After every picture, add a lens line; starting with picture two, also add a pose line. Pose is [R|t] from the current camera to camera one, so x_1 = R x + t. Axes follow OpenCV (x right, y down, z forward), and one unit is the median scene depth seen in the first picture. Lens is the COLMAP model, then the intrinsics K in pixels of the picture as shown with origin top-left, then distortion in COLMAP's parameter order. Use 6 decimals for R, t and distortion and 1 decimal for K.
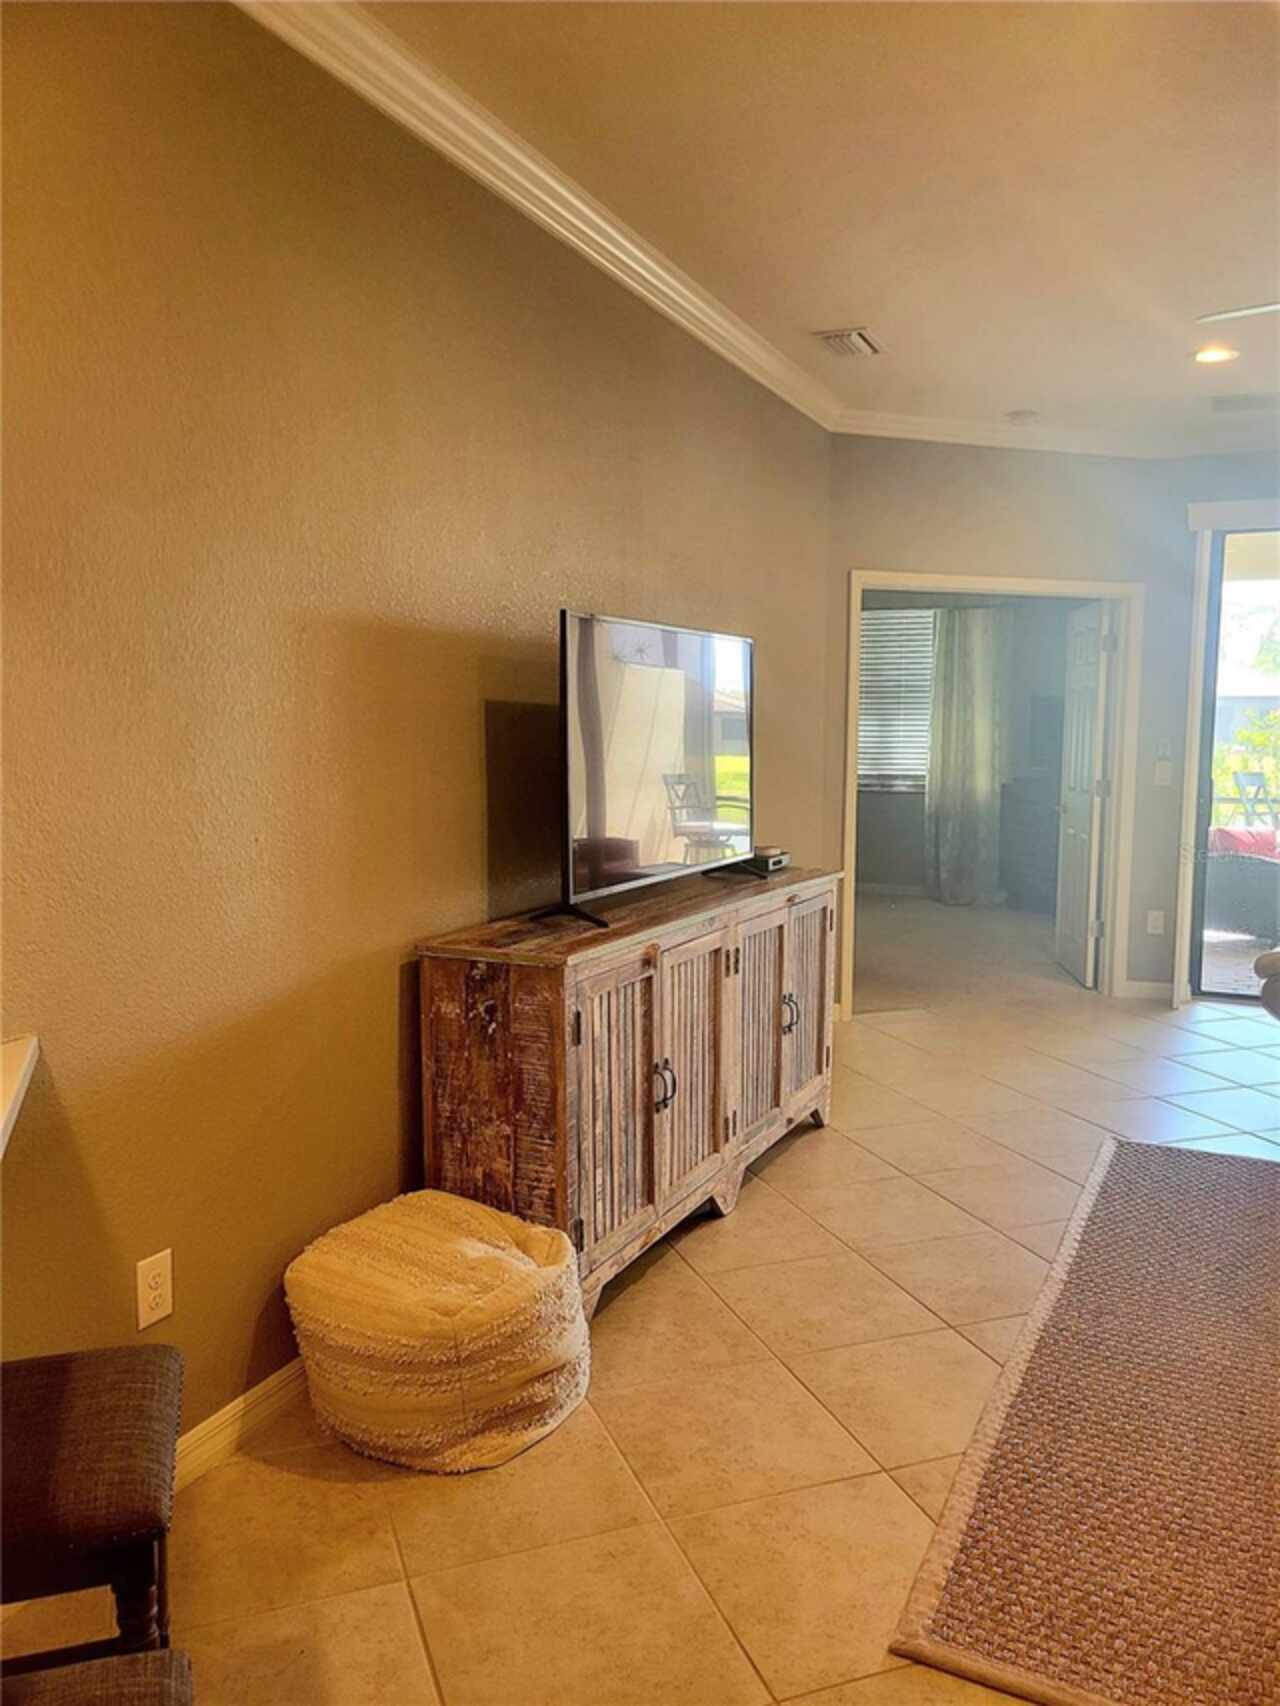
lens RADIAL K [[1283.6, 0, 630.6], [0, 1283.6, 860.2], [0, 0, 1]] dist [0.046750, -0.041103]
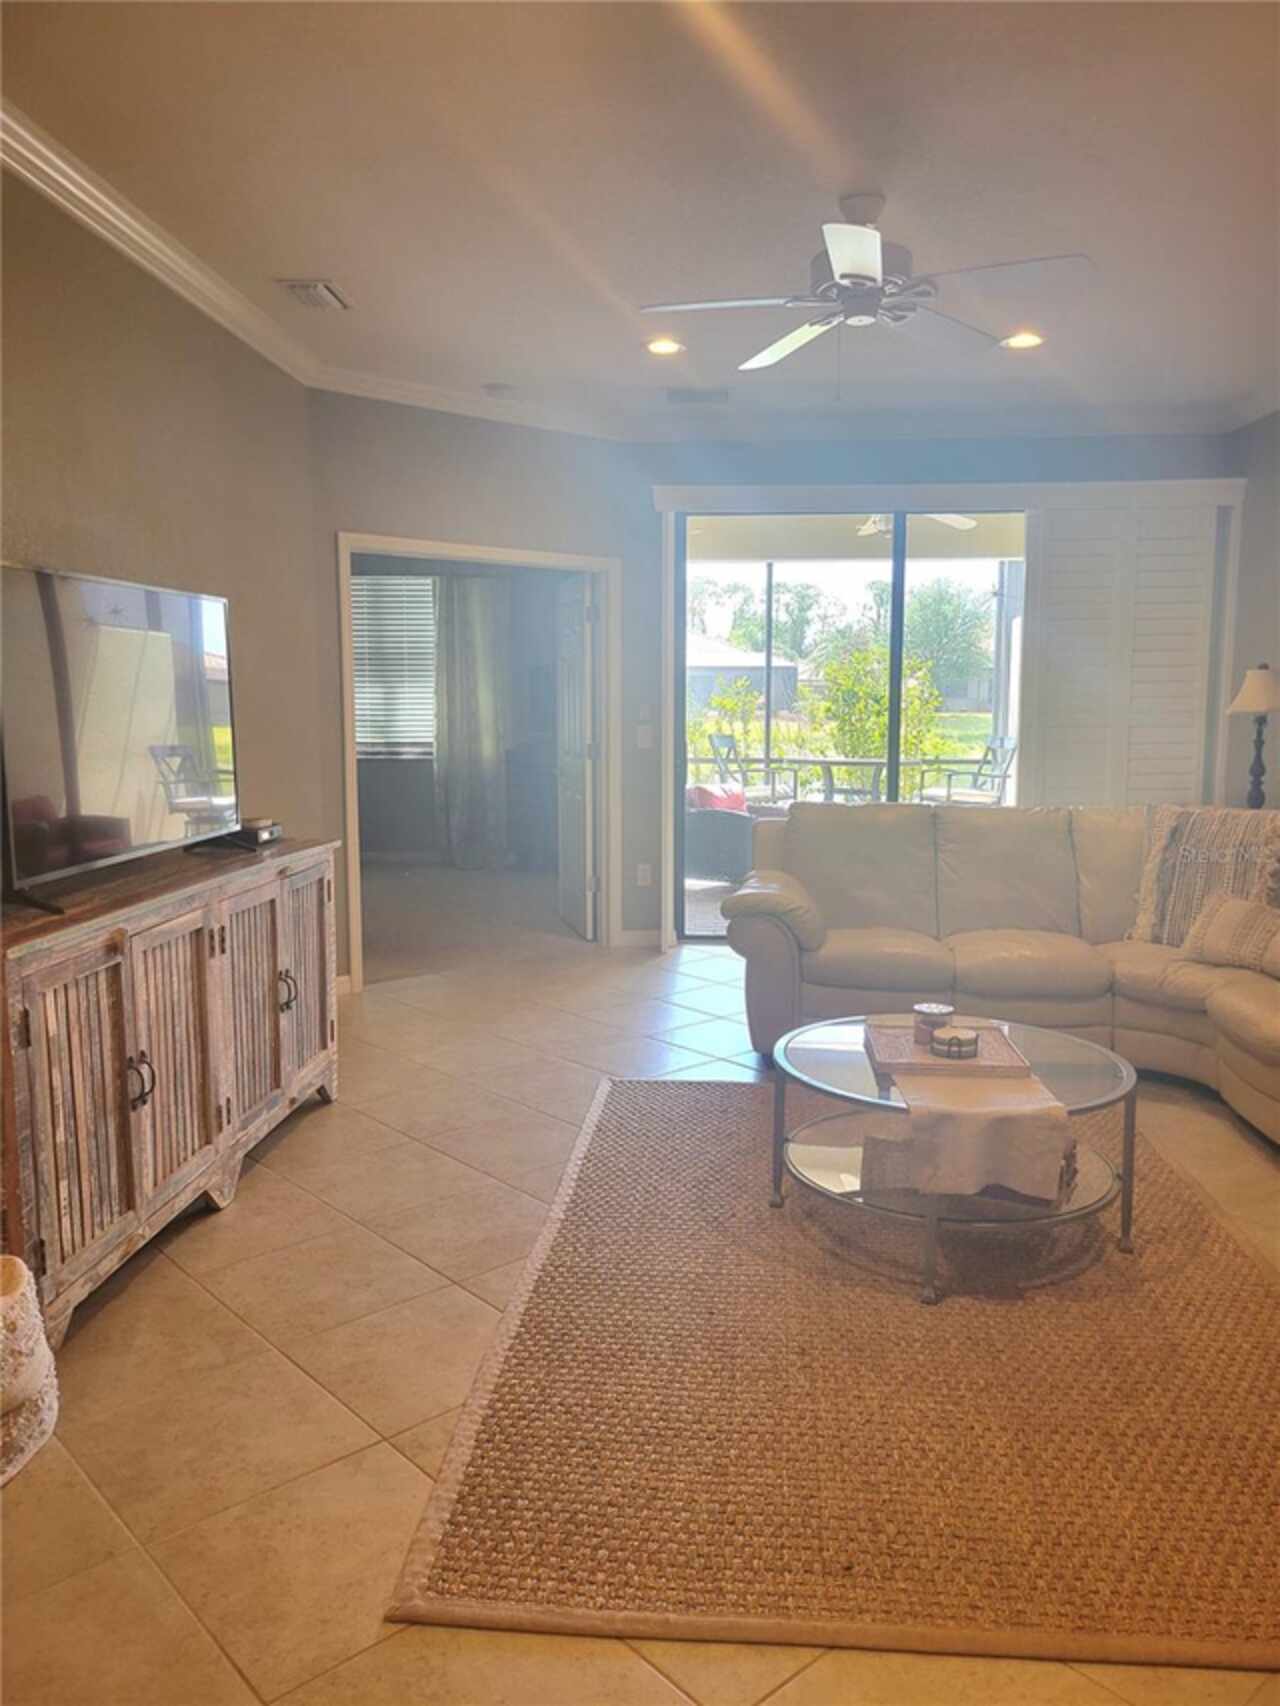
lens RADIAL K [[1283.6, 0, 644.2], [0, 1283.6, 854.6], [0, 0, 1]] dist [0.046750, -0.041103]
pose [[0.929083, -0.050712, 0.366379, 0.024374], [0.043675, 0.998668, 0.027476, 0.003063], [-0.367285, -0.009525, 0.930060, 0.004914]]
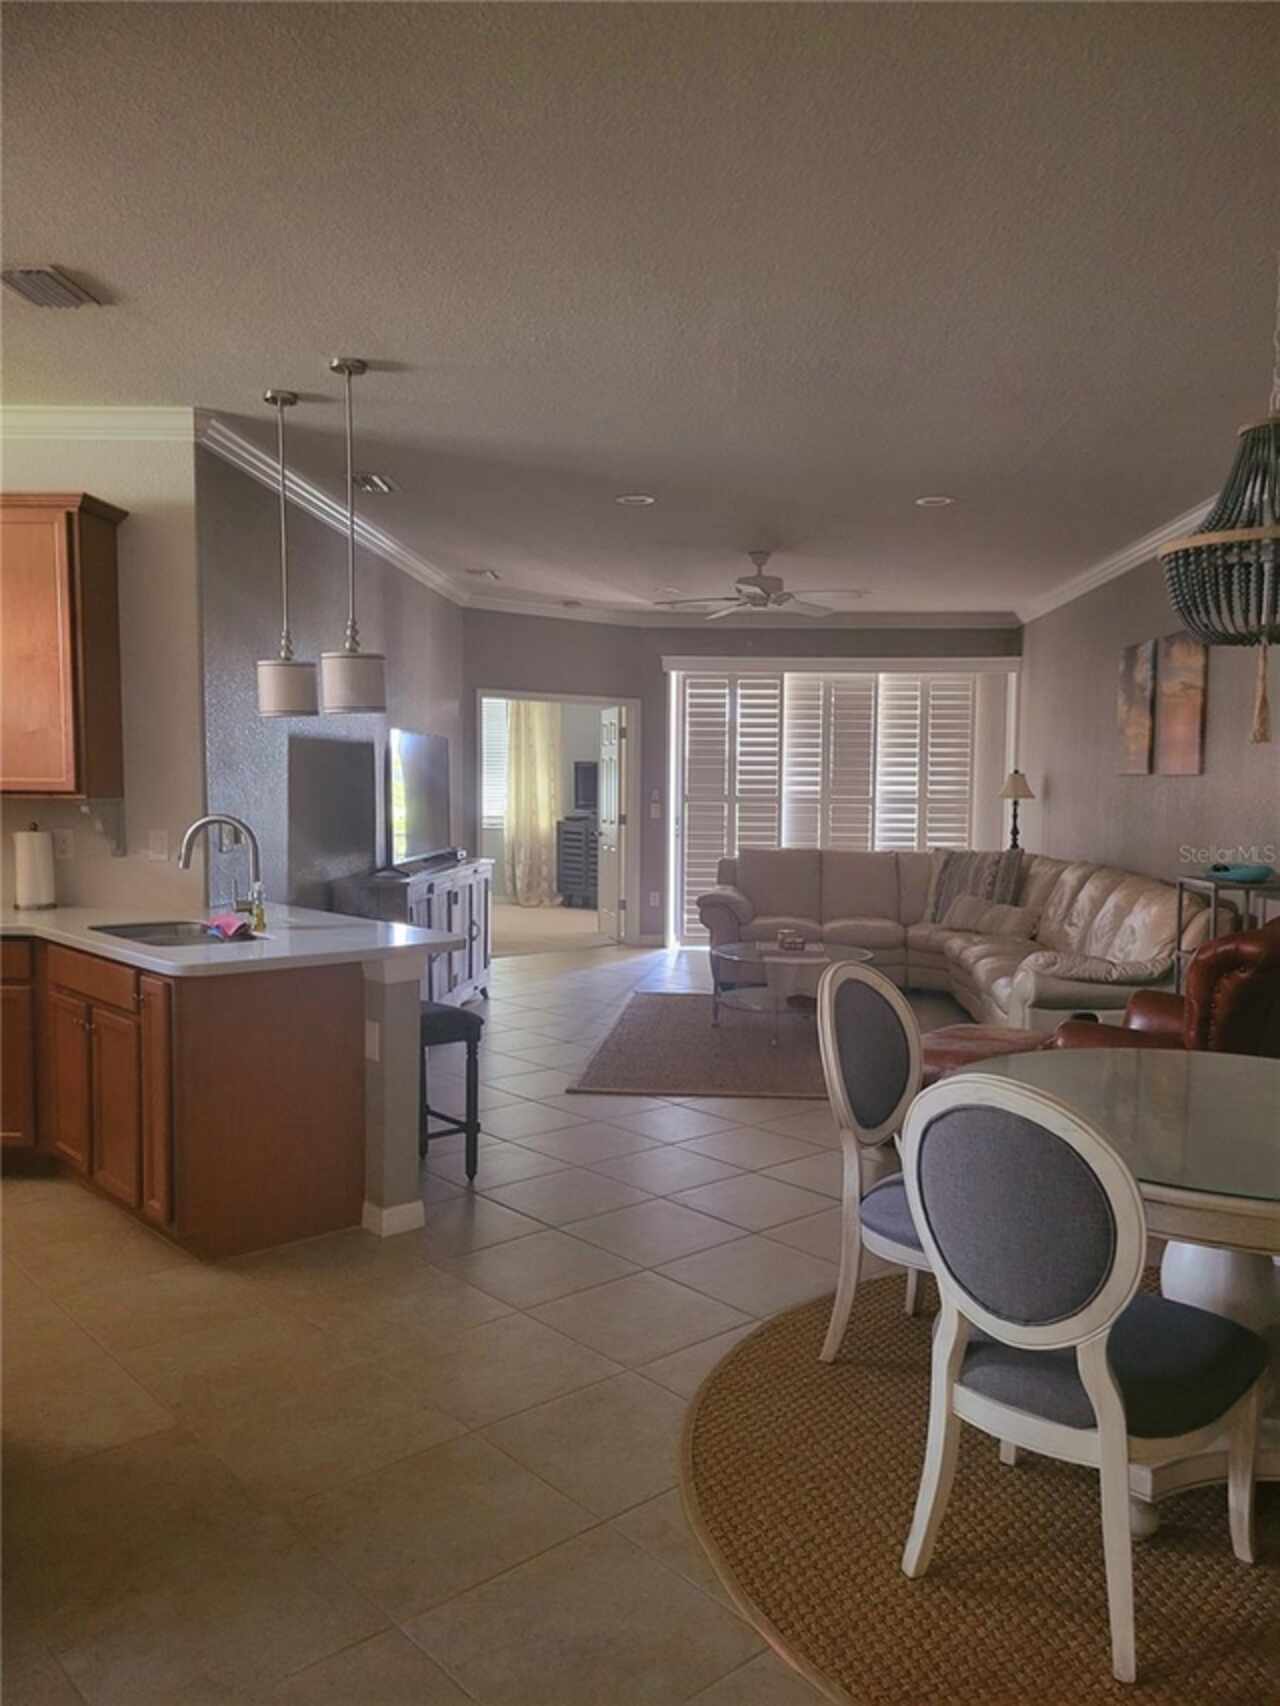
lens RADIAL K [[1283.6, 0, 640.8], [0, 1283.6, 853.9], [0, 0, 1]] dist [0.046750, -0.041103]
pose [[0.934020, -0.017166, 0.356807, -0.338453], [0.033487, 0.998654, -0.039614, 0.091122], [-0.355647, 0.048949, 0.933338, -0.917218]]
